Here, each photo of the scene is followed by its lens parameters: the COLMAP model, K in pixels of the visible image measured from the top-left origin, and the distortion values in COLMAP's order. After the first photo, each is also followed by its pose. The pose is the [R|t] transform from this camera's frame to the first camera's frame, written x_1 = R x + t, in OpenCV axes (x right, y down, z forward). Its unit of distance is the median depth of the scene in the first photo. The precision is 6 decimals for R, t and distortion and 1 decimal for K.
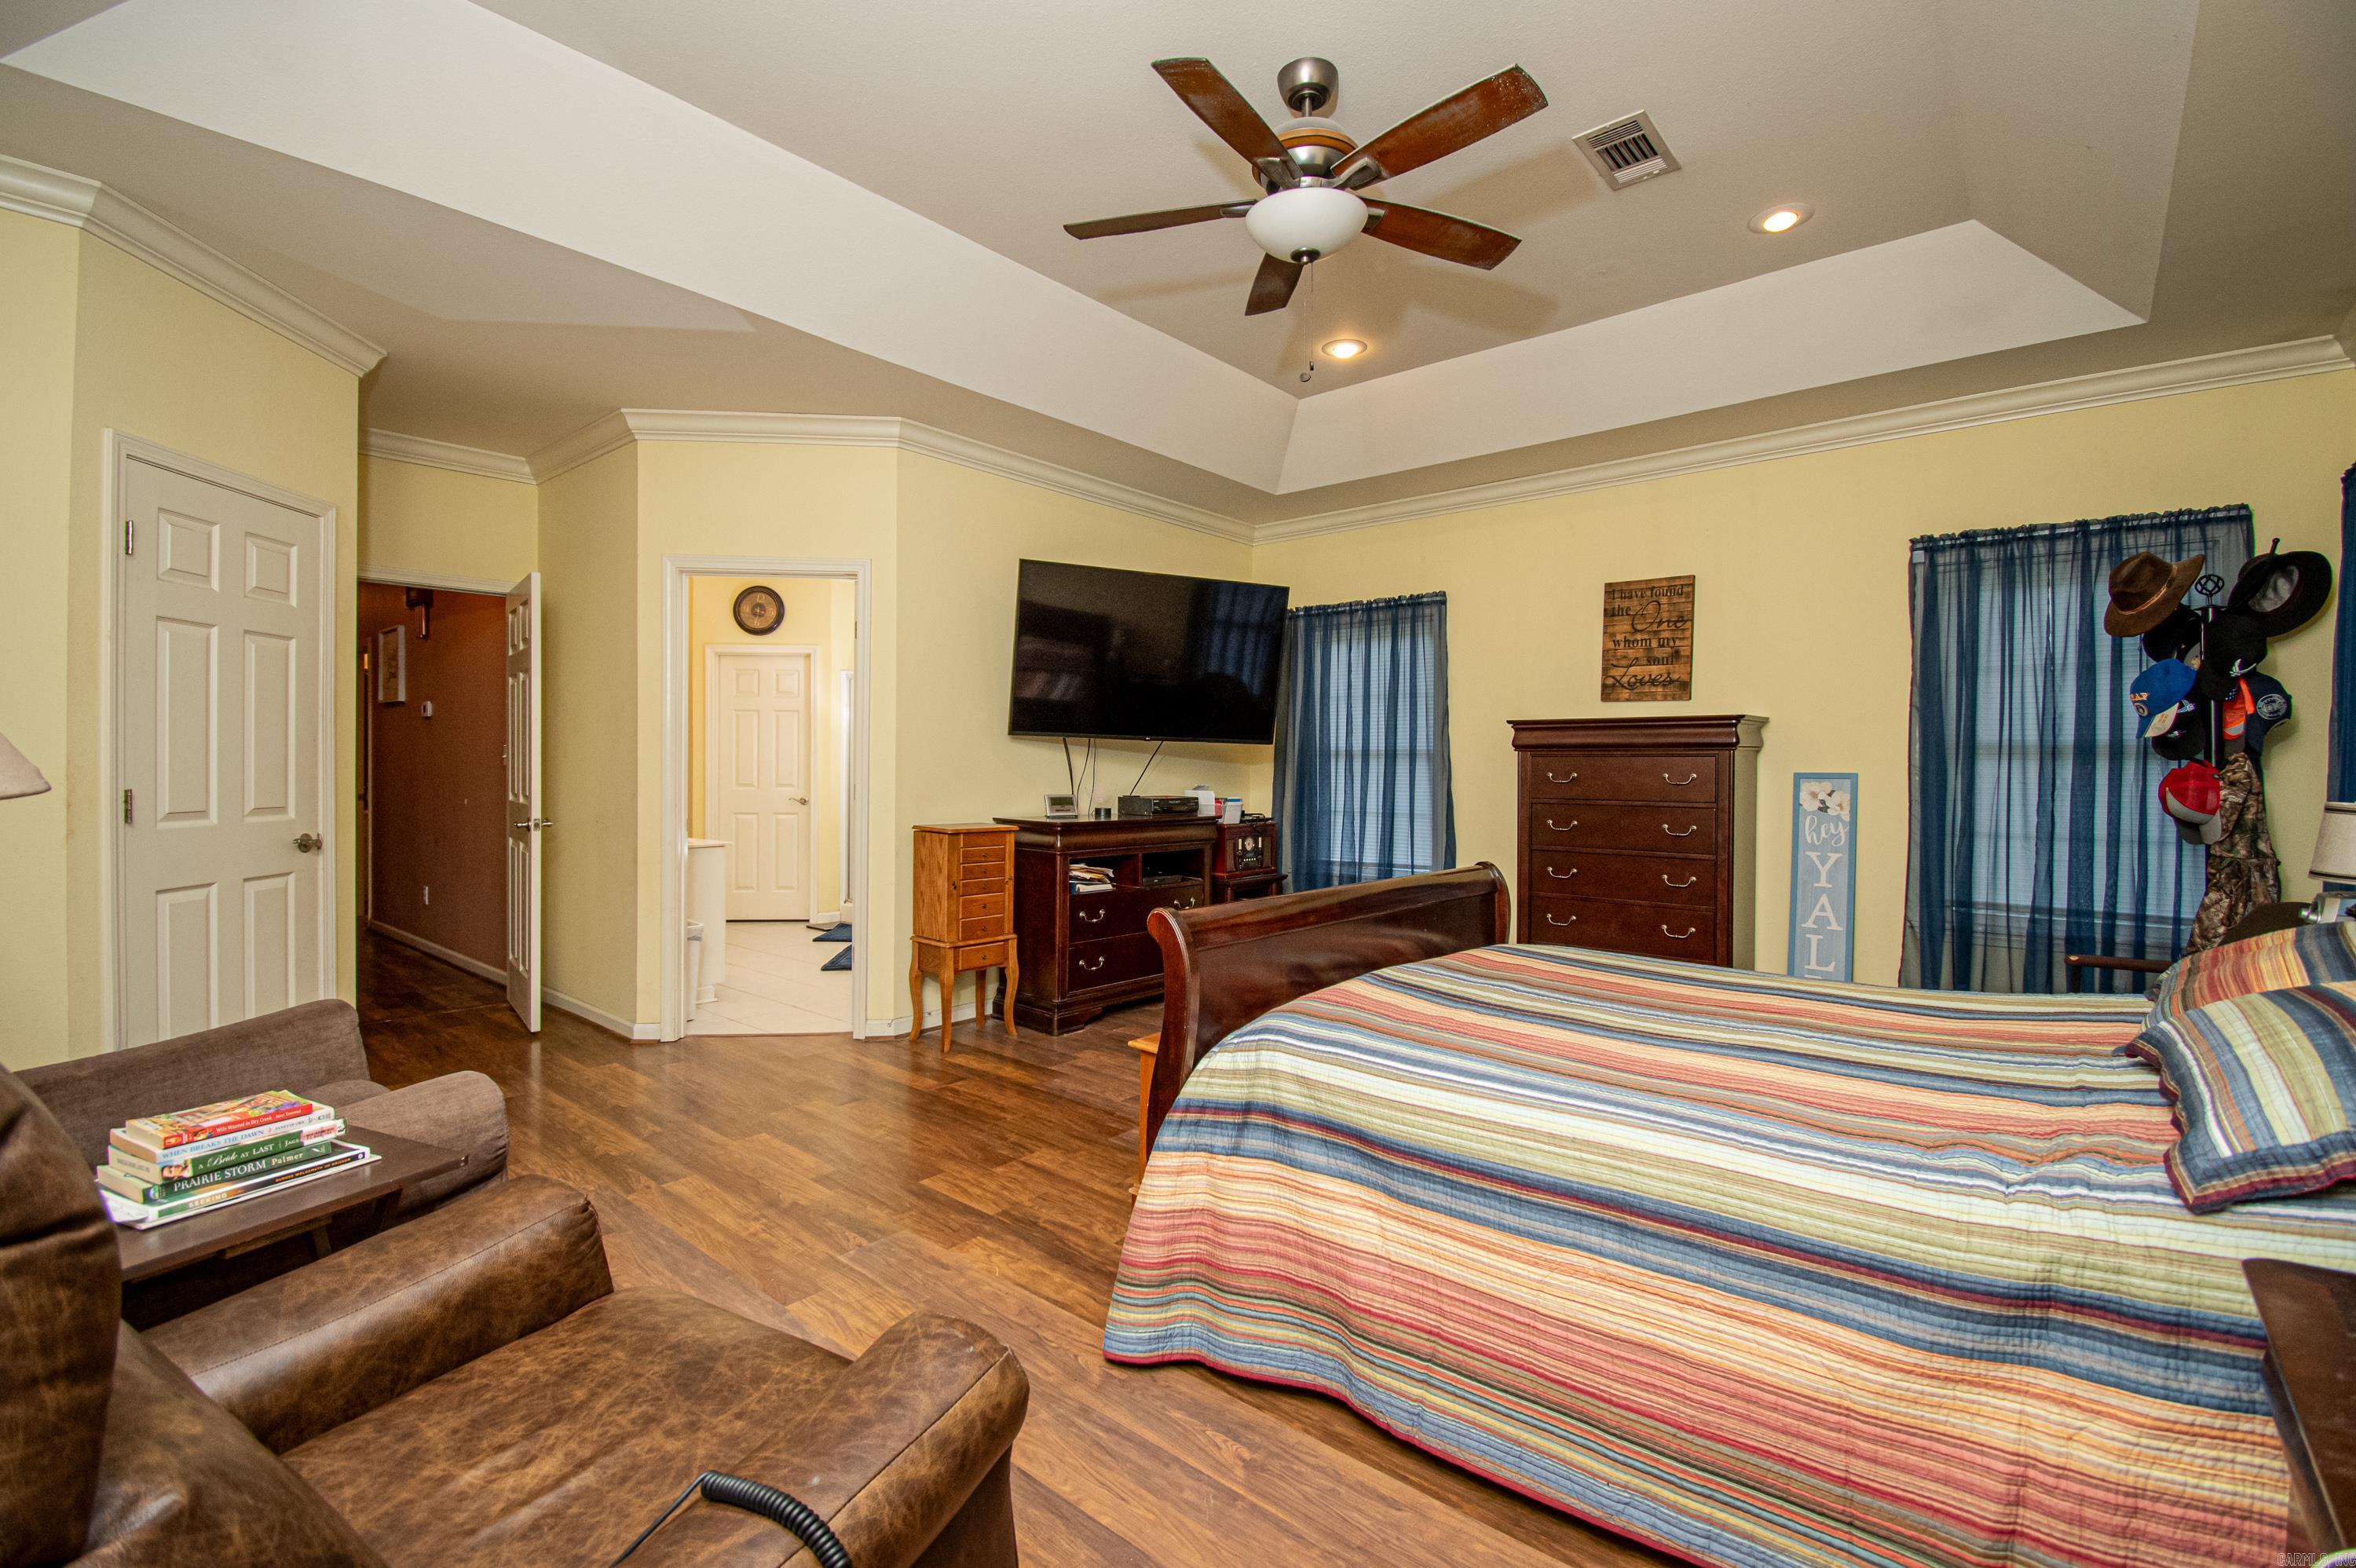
lens RADIAL K [[1039.2, 0, 1163.7], [0, 1039.2, 763.7], [0, 0, 1]] dist [0.015108, -0.024294]
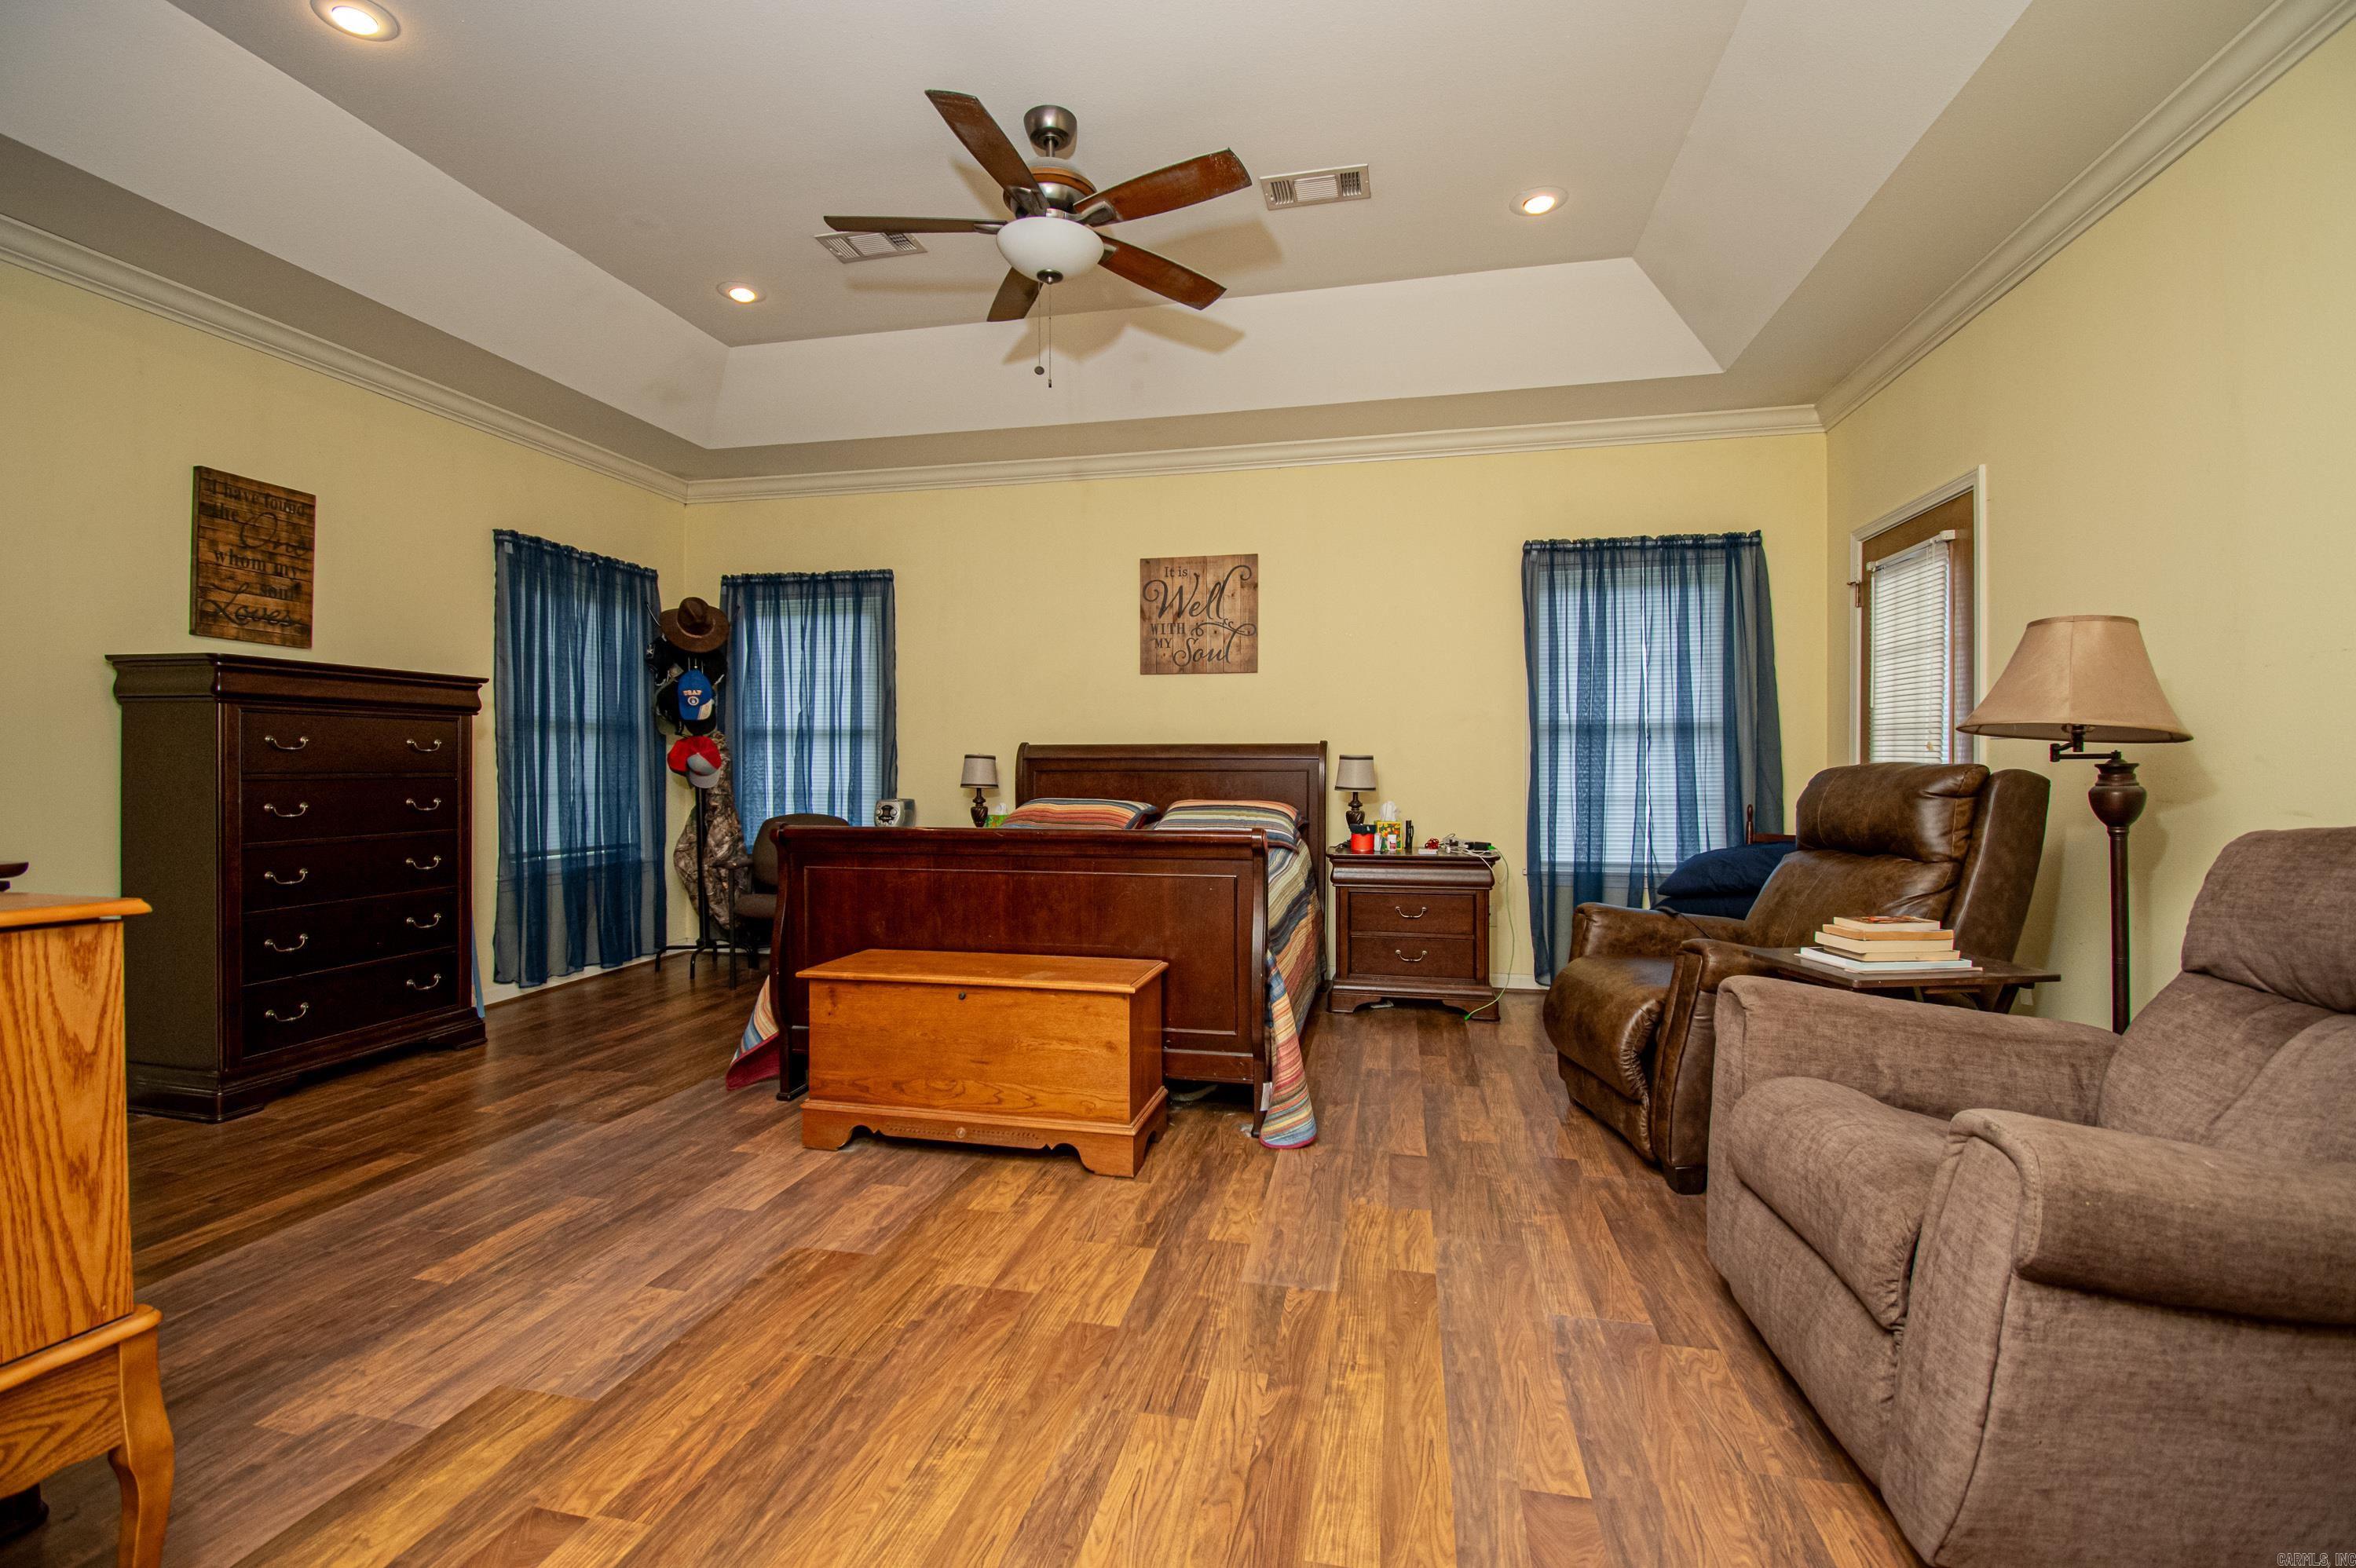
lens RADIAL K [[1039.2, 0, 1163.7], [0, 1039.2, 763.7], [0, 0, 1]] dist [0.015108, -0.024294]
pose [[-0.476830, -0.005841, 0.878976, -0.519838], [-0.004758, 0.999980, 0.004063, 0.021718], [-0.878983, -0.002245, -0.476849, 0.803627]]
